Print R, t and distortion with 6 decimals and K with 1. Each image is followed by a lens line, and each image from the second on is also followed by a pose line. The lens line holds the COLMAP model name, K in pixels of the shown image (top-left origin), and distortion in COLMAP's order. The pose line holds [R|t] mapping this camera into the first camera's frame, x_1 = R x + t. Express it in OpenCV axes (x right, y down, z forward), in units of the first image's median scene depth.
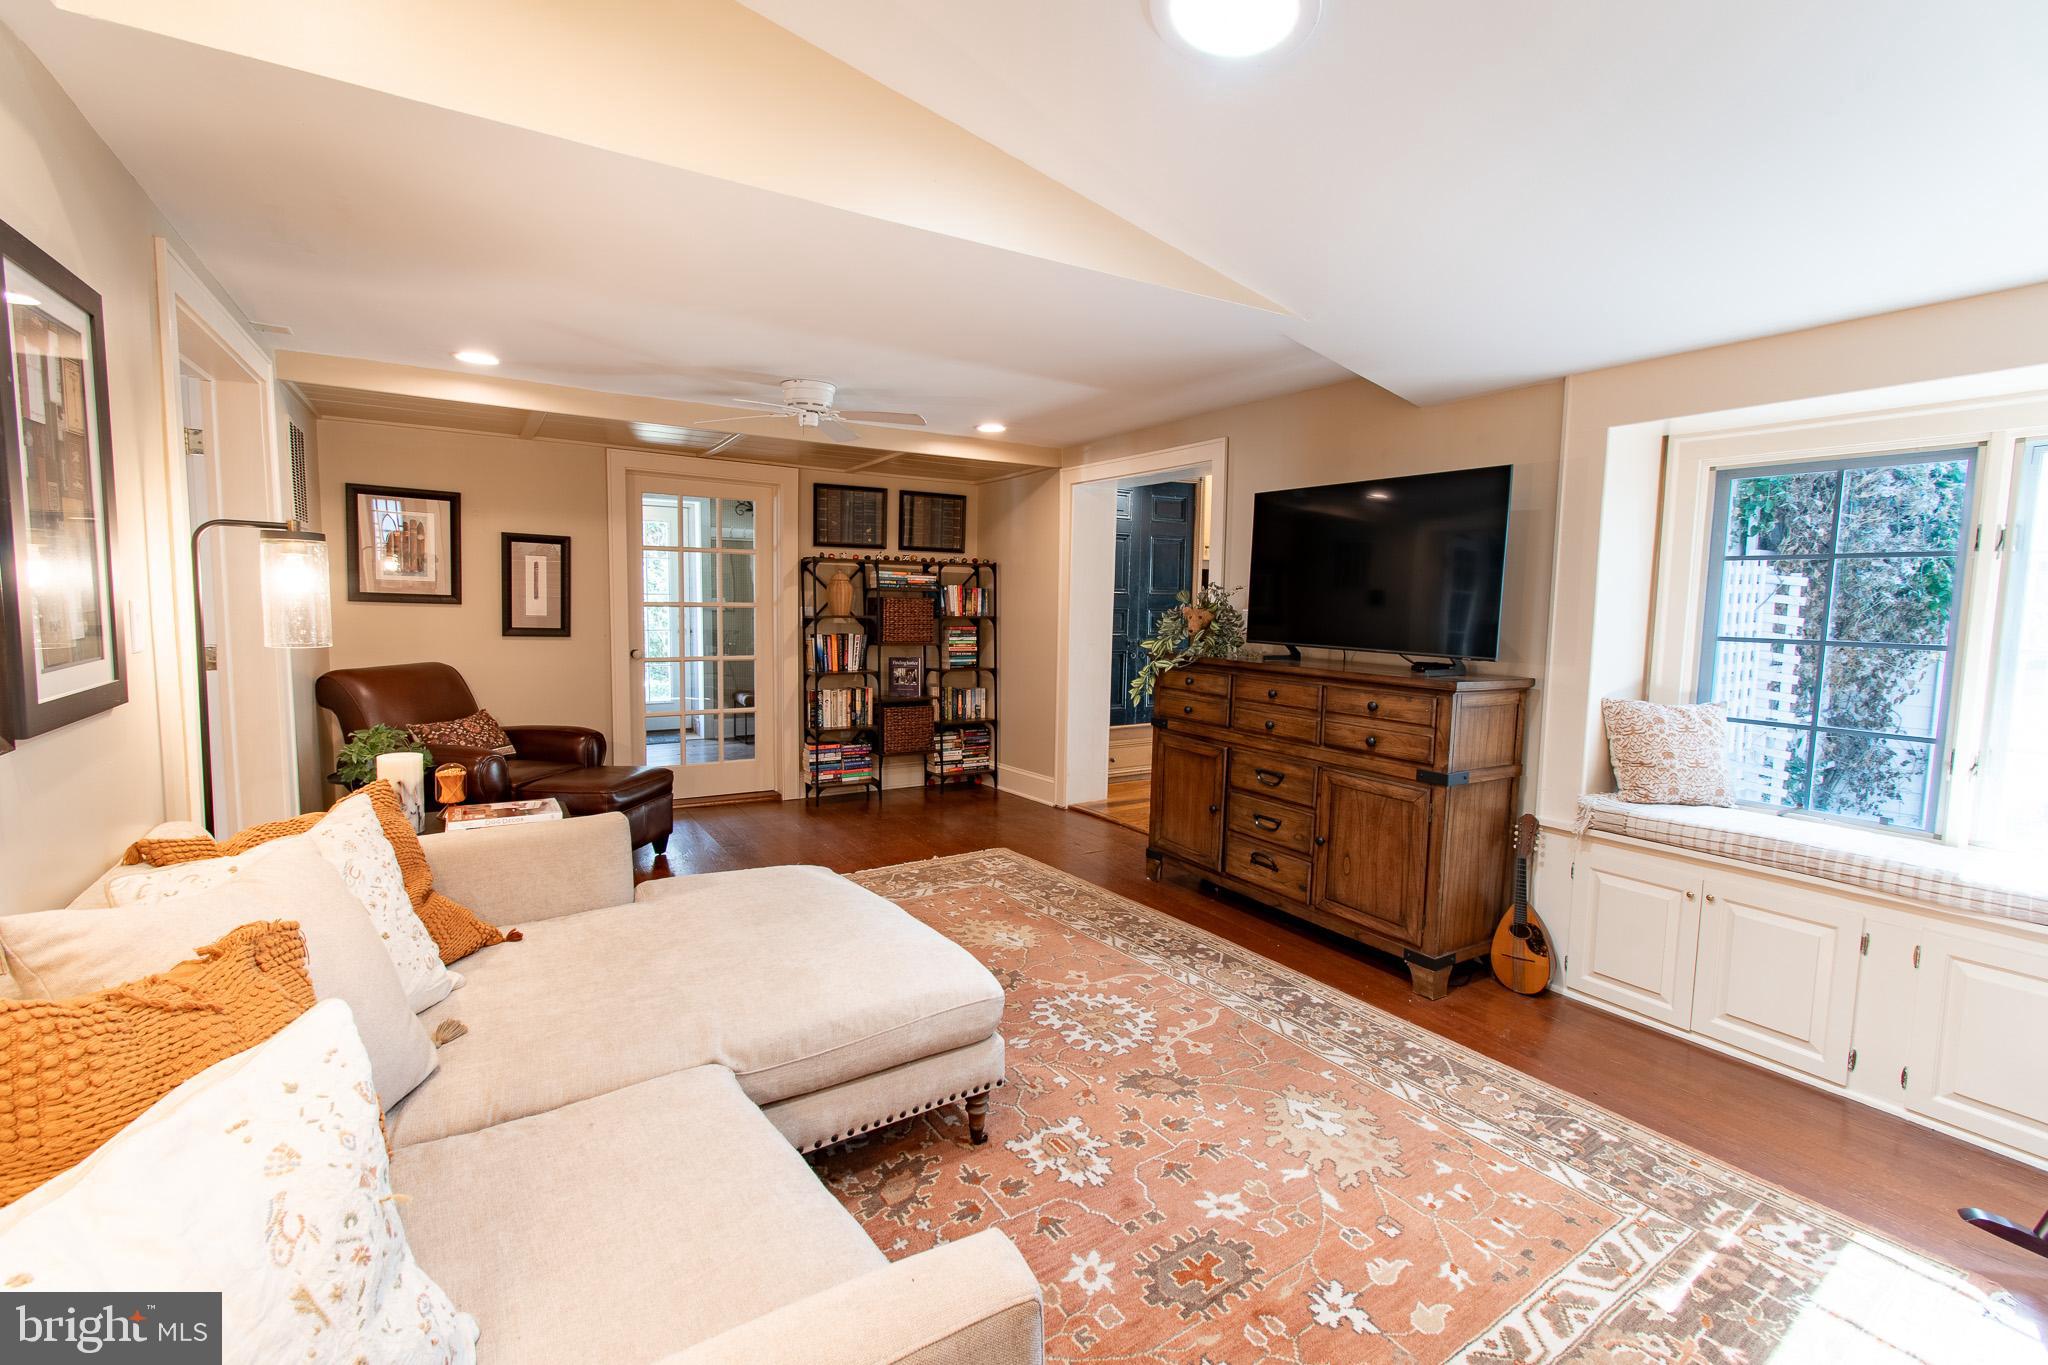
lens RADIAL K [[902.9, 0, 1027.7], [0, 902.9, 677.2], [0, 0, 1]] dist [0.003321, -0.001925]
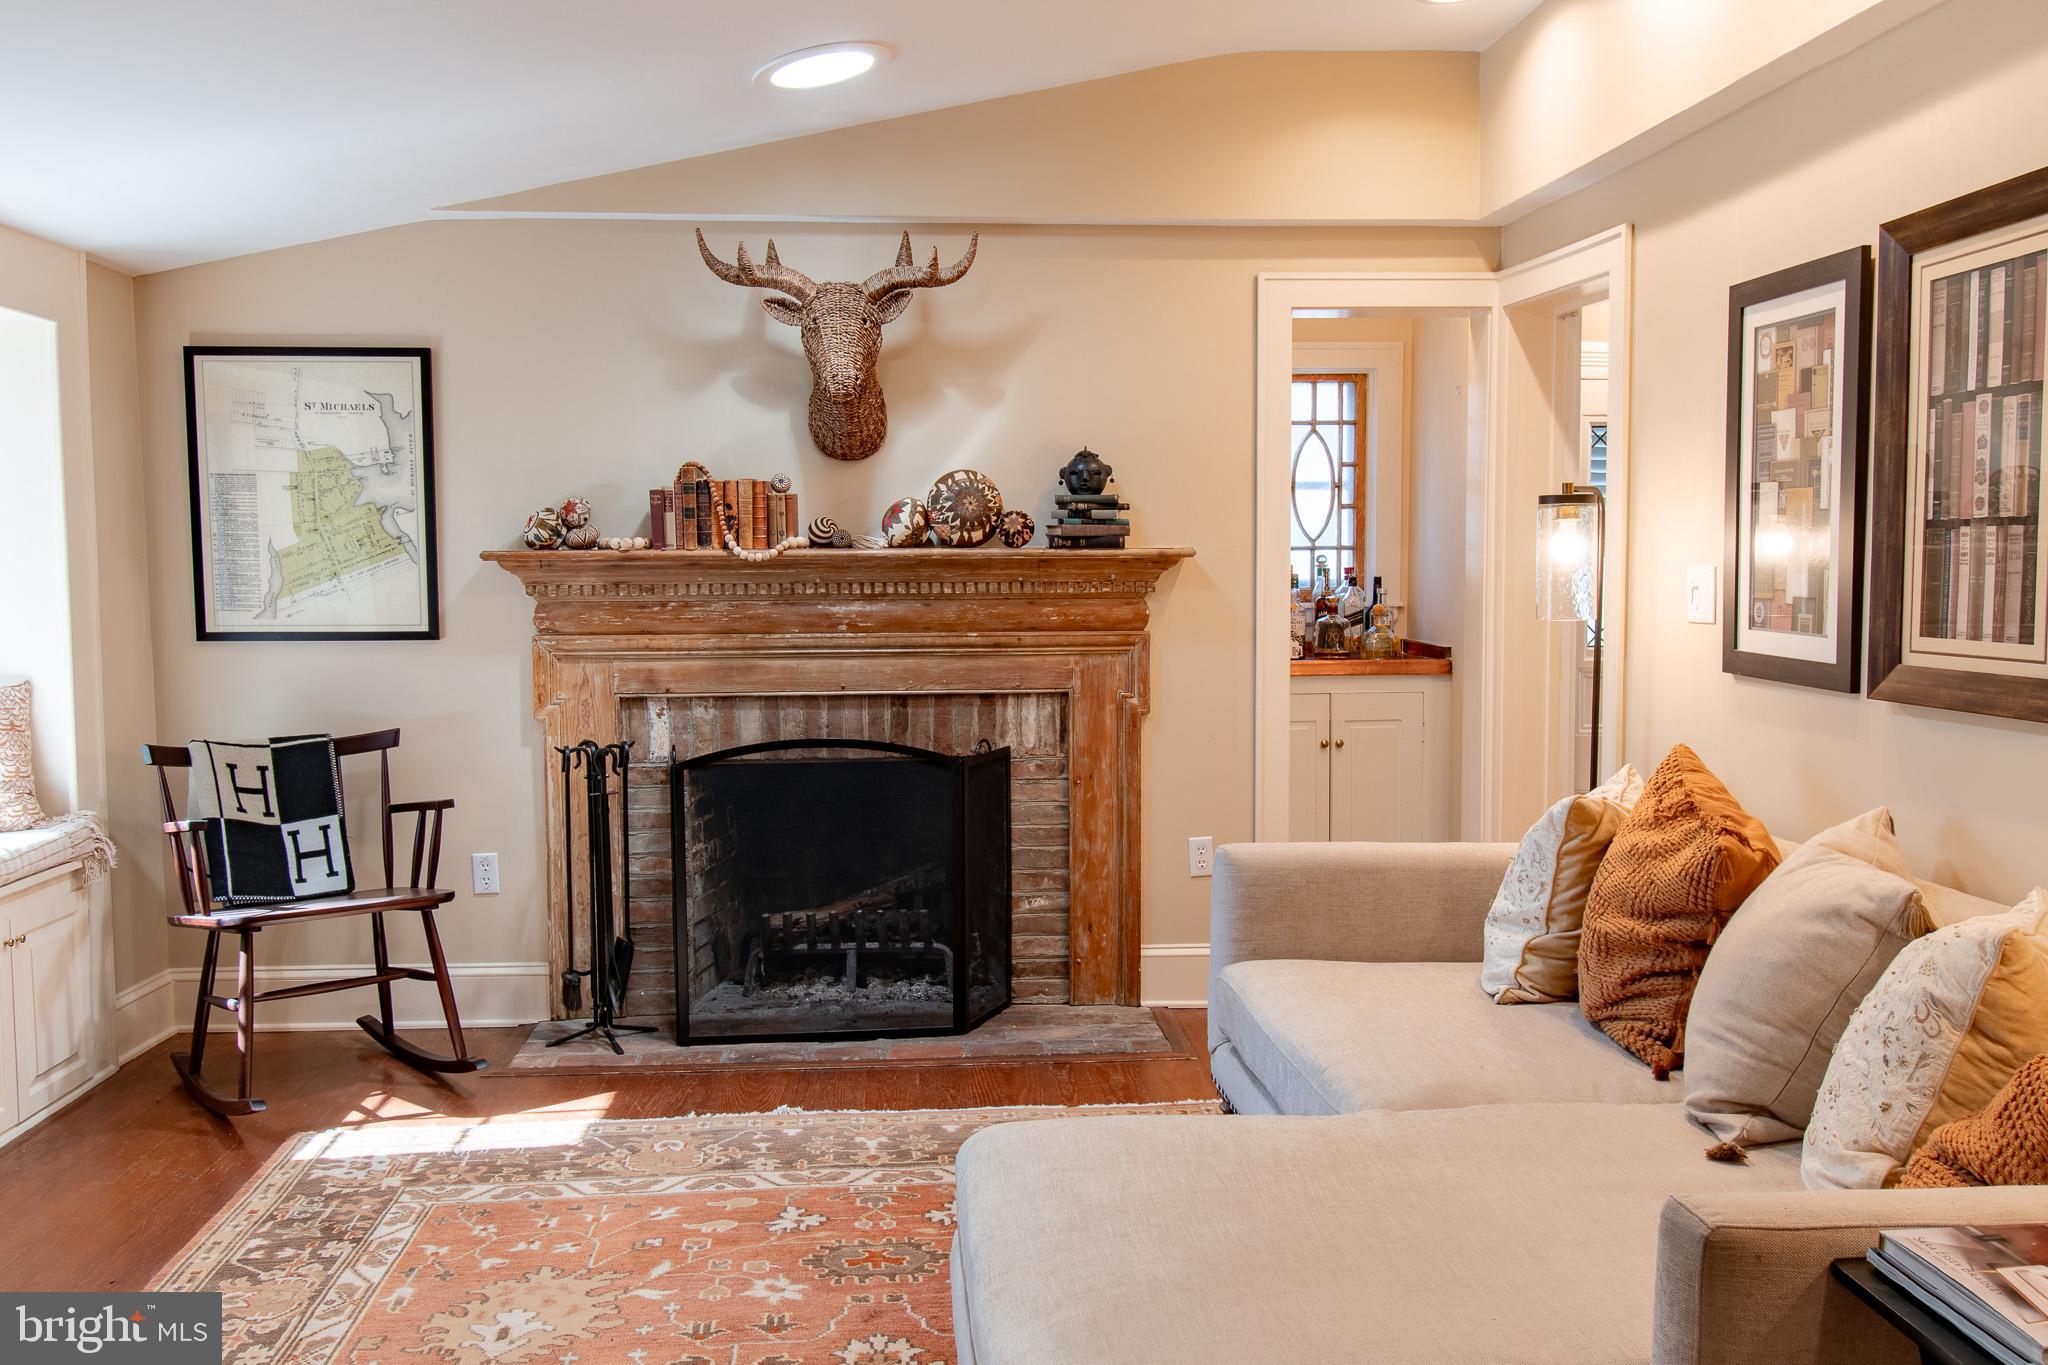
lens RADIAL K [[1696.9, 0, 1015.7], [0, 1696.9, 676.8], [0, 0, 1]] dist [0.003947, -0.003890]
pose [[-0.880953, -0.046624, 0.470901, -0.645553], [0.032733, 0.986747, 0.158933, -0.195778], [-0.472070, 0.155426, -0.867752, 2.044502]]
